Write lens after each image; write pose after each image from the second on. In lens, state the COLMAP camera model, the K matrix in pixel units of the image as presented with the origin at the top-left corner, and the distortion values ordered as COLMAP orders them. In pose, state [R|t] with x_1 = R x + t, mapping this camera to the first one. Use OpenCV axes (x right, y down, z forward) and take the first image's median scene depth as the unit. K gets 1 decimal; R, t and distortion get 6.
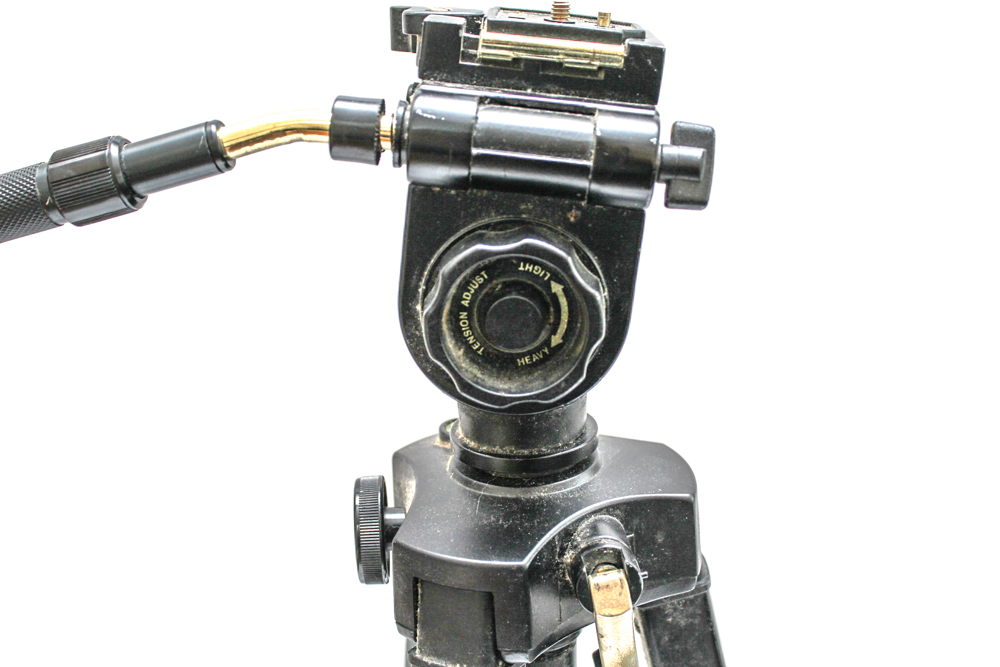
lens RADIAL K [[1271.5, 0, 500.0], [0, 1271.5, 333.5], [0, 0, 1]] dist [-0.094975, 0.018135]
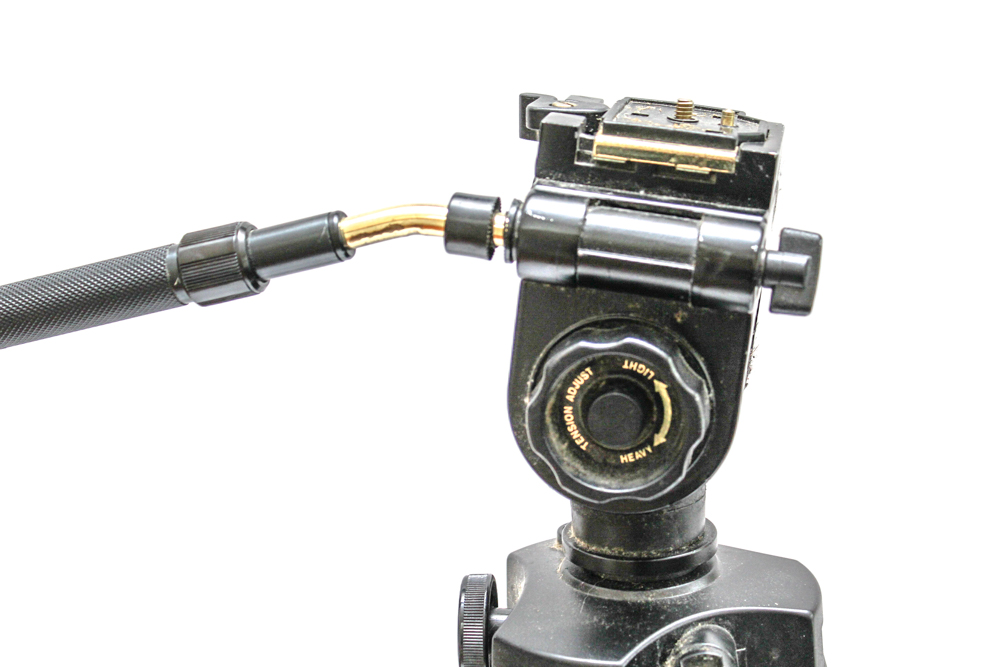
lens RADIAL K [[1886.0, 0, 500.0], [0, 1886.0, 333.5], [0, 0, 1]] dist [-0.027167, -0.012253]
pose [[0.989232, 0.041729, -0.140279, 0.127721], [-0.050027, 0.997168, -0.056153, 0.012347], [0.137539, 0.062566, 0.988518, -0.507180]]
